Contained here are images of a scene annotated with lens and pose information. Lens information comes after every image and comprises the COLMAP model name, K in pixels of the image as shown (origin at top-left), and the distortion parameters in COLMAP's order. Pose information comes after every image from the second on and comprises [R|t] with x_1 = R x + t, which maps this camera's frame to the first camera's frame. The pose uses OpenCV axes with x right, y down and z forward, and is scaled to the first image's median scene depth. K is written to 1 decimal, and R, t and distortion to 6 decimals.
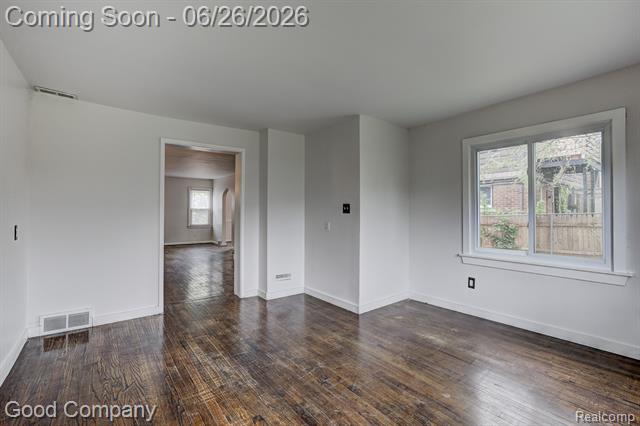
lens RADIAL K [[291.6, 0, 319.2], [0, 291.6, 211.6], [0, 0, 1]] dist [0.000100, 0.001134]
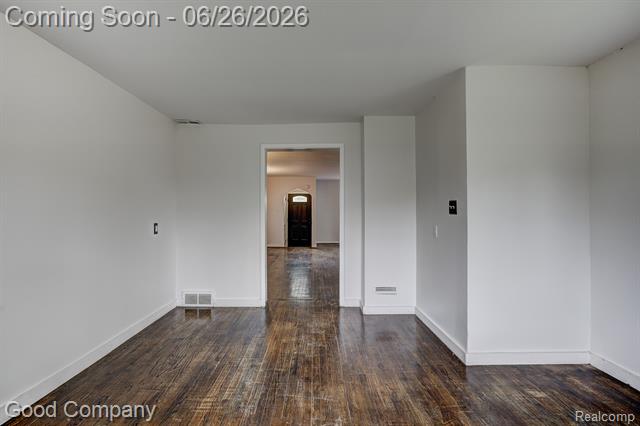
lens RADIAL K [[291.6, 0, 319.4], [0, 291.6, 212.0], [0, 0, 1]] dist [0.000100, 0.001134]
pose [[0.788658, -0.004498, -0.614816, 0.341930], [0.005498, 0.999985, -0.000263, -0.001632], [0.614807, -0.003173, 0.788671, 0.321073]]
